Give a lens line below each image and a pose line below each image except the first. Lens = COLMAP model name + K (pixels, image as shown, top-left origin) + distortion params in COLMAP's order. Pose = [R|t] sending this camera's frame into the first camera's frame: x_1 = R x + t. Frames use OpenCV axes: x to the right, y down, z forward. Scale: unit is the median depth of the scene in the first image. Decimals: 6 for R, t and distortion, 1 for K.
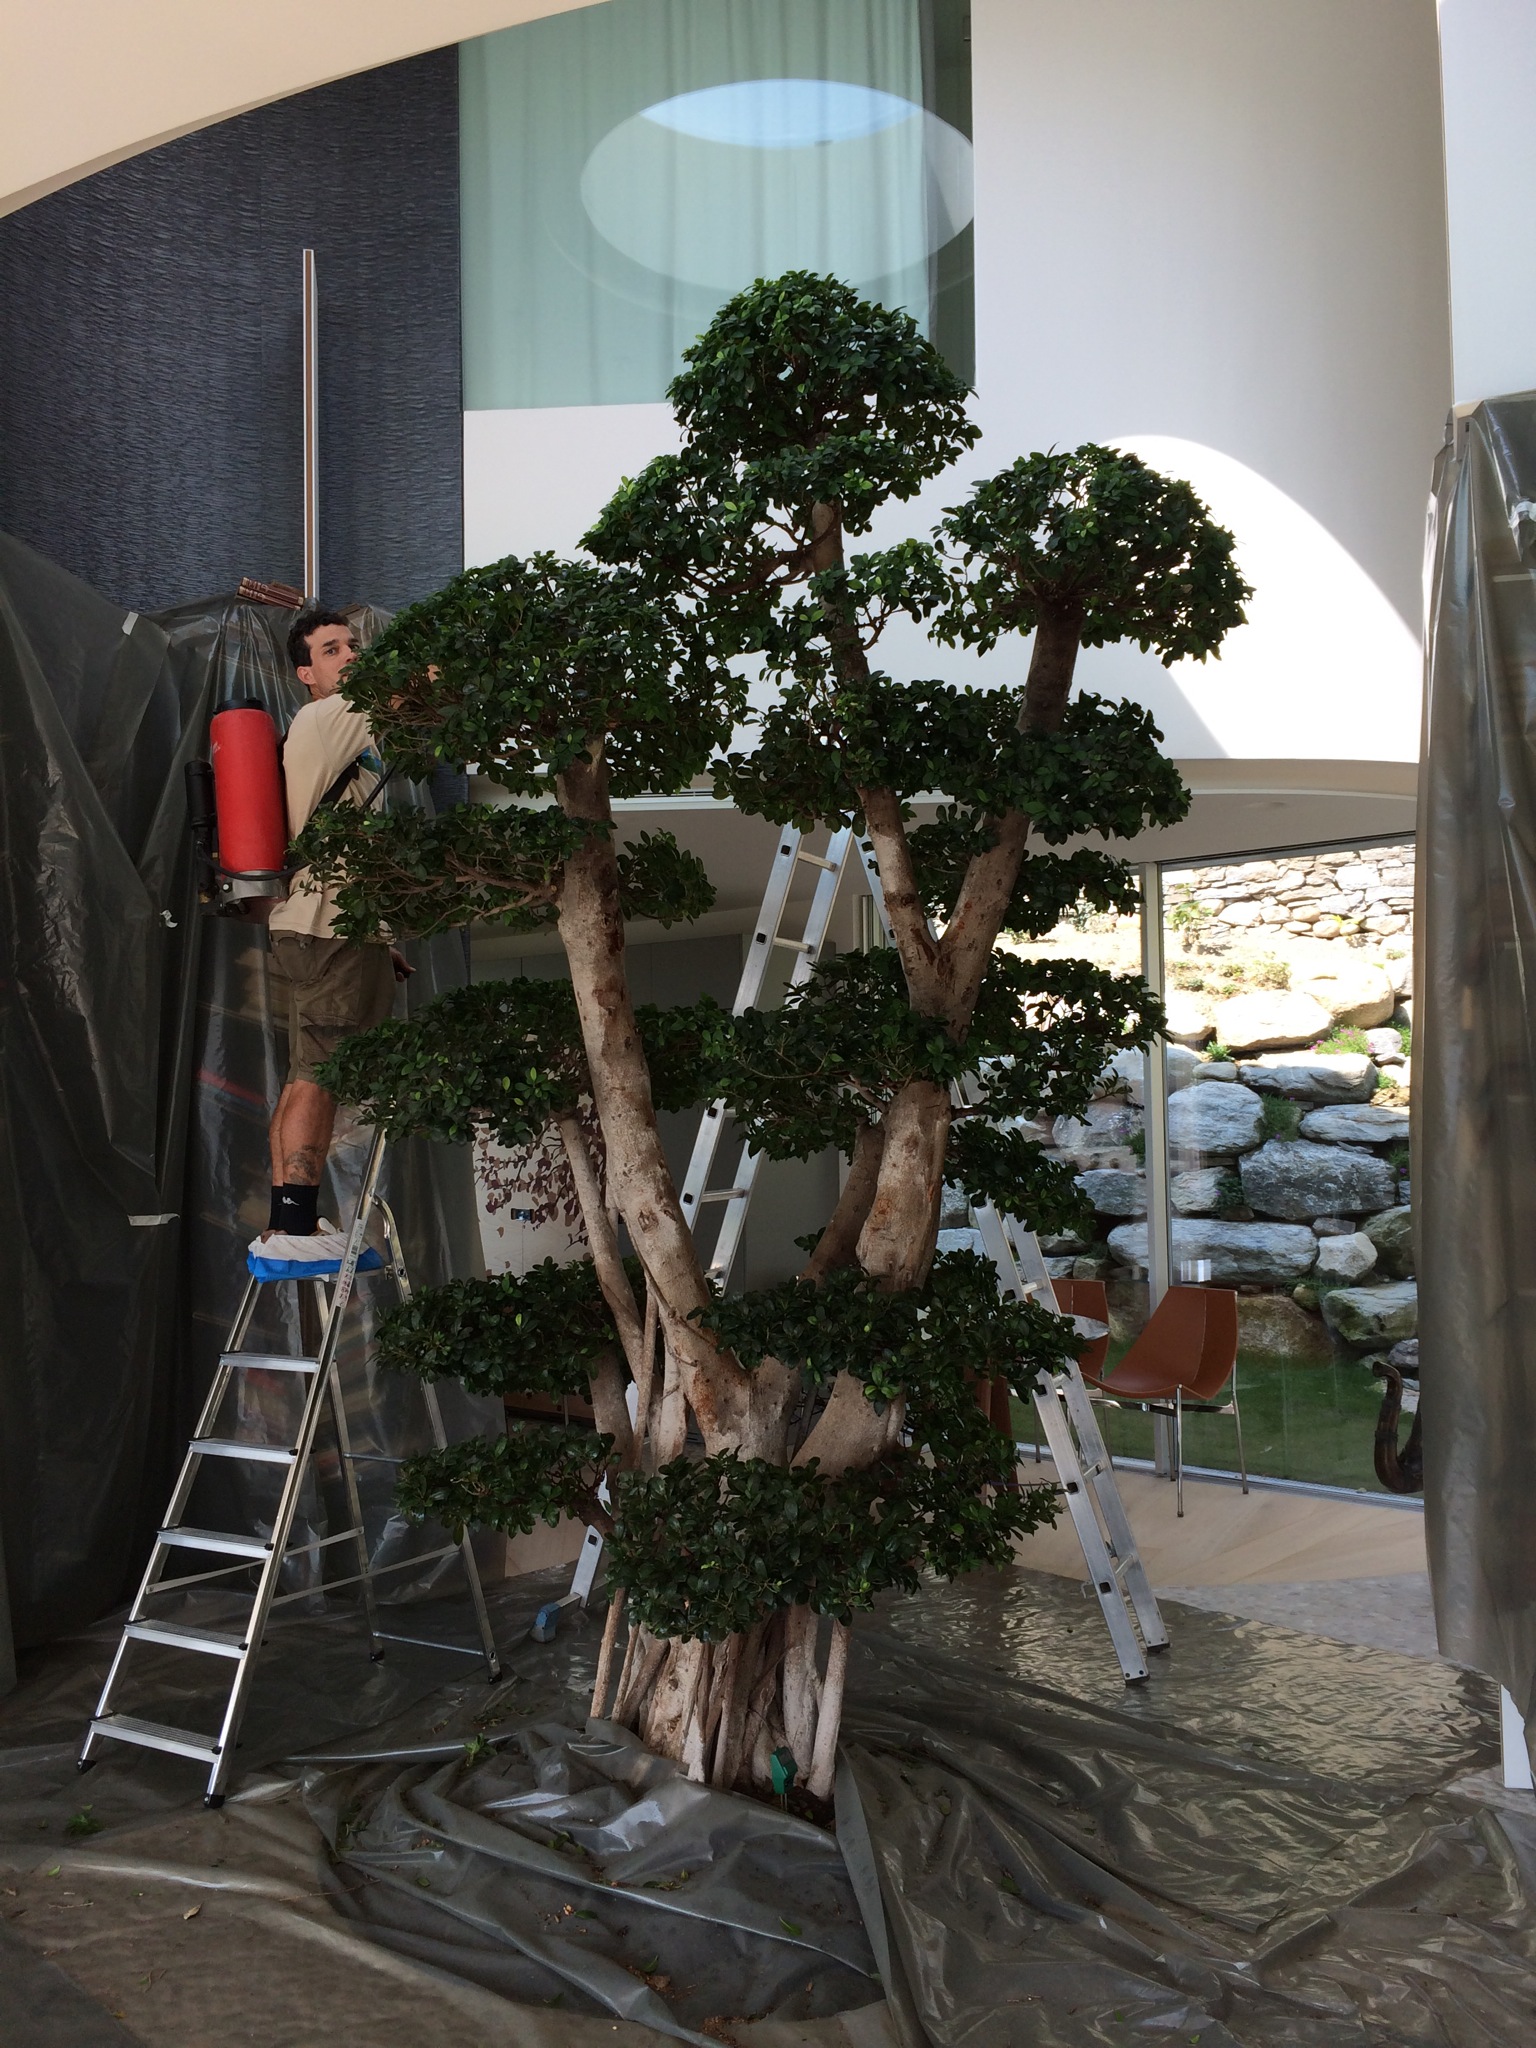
lens RADIAL K [[1737.5, 0, 777.5], [0, 1737.5, 1025.9], [0, 0, 1]] dist [0.083109, -0.117439]
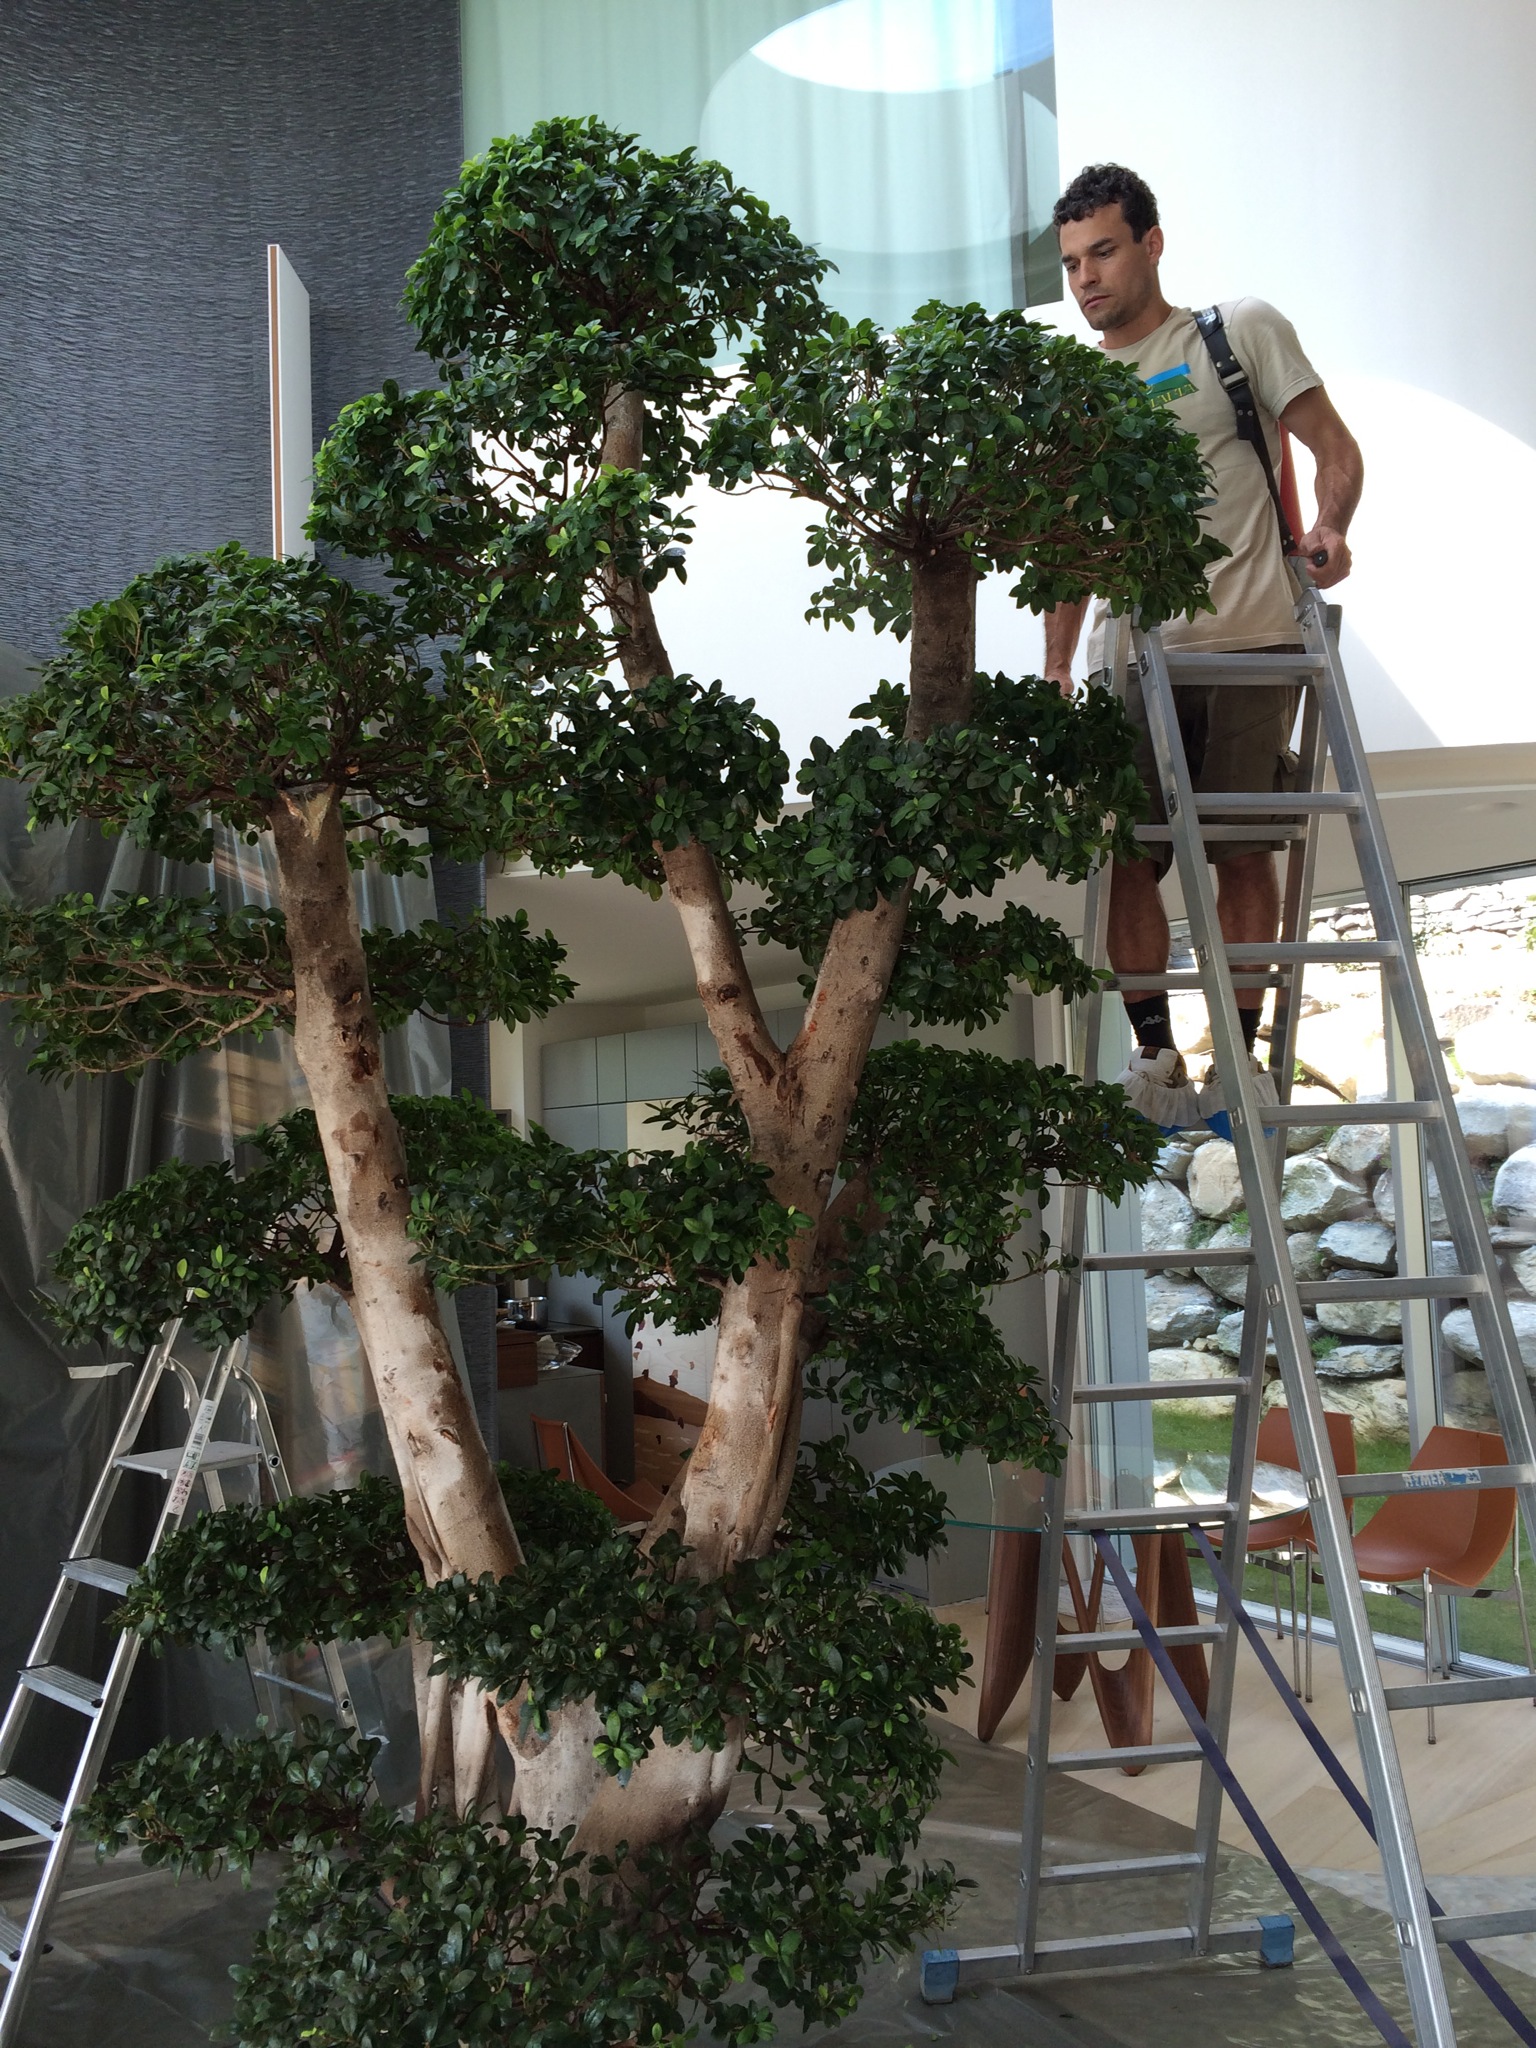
lens RADIAL K [[1737.5, 0, 777.5], [0, 1737.5, 1025.9], [0, 0, 1]] dist [0.083109, -0.117439]
pose [[0.971415, -0.035016, -0.234789, 0.171893], [0.031351, 0.999322, -0.019327, -0.030458], [0.235307, 0.011413, 0.971854, 0.221359]]
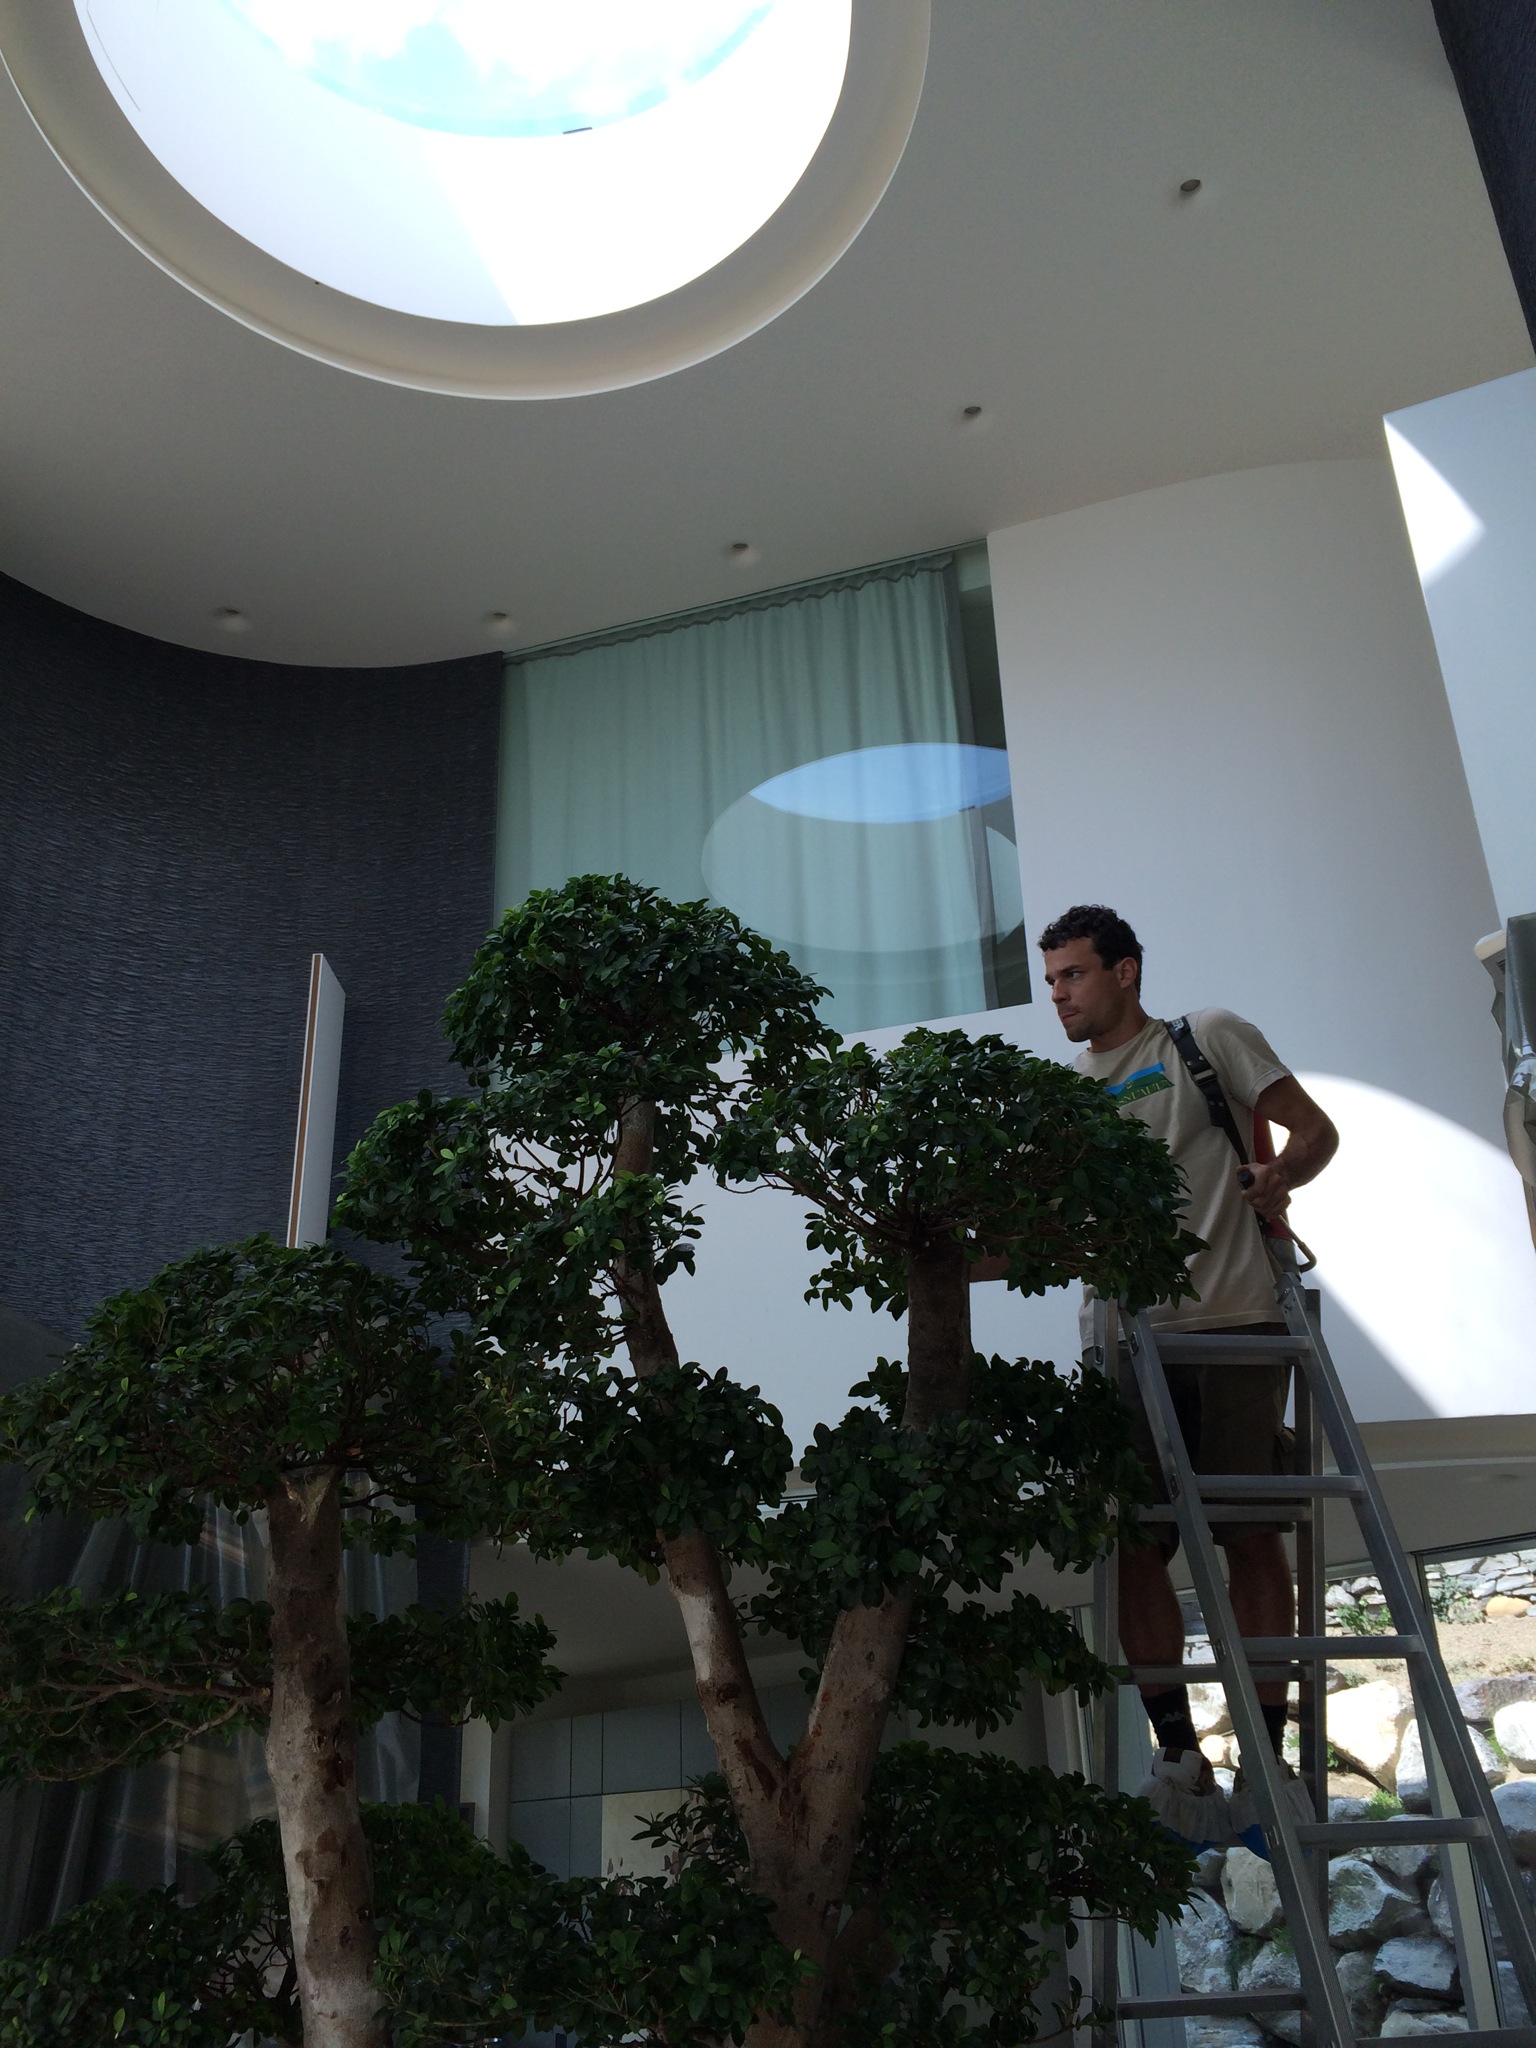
lens RADIAL K [[1744.5, 0, 775.6], [0, 1744.5, 1030.2], [0, 0, 1]] dist [0.081645, -0.118428]
pose [[0.972979, -0.112953, -0.201380, 0.171632], [0.031249, 0.928567, -0.369848, -0.039030], [0.228770, 0.353561, 0.907005, 0.205186]]
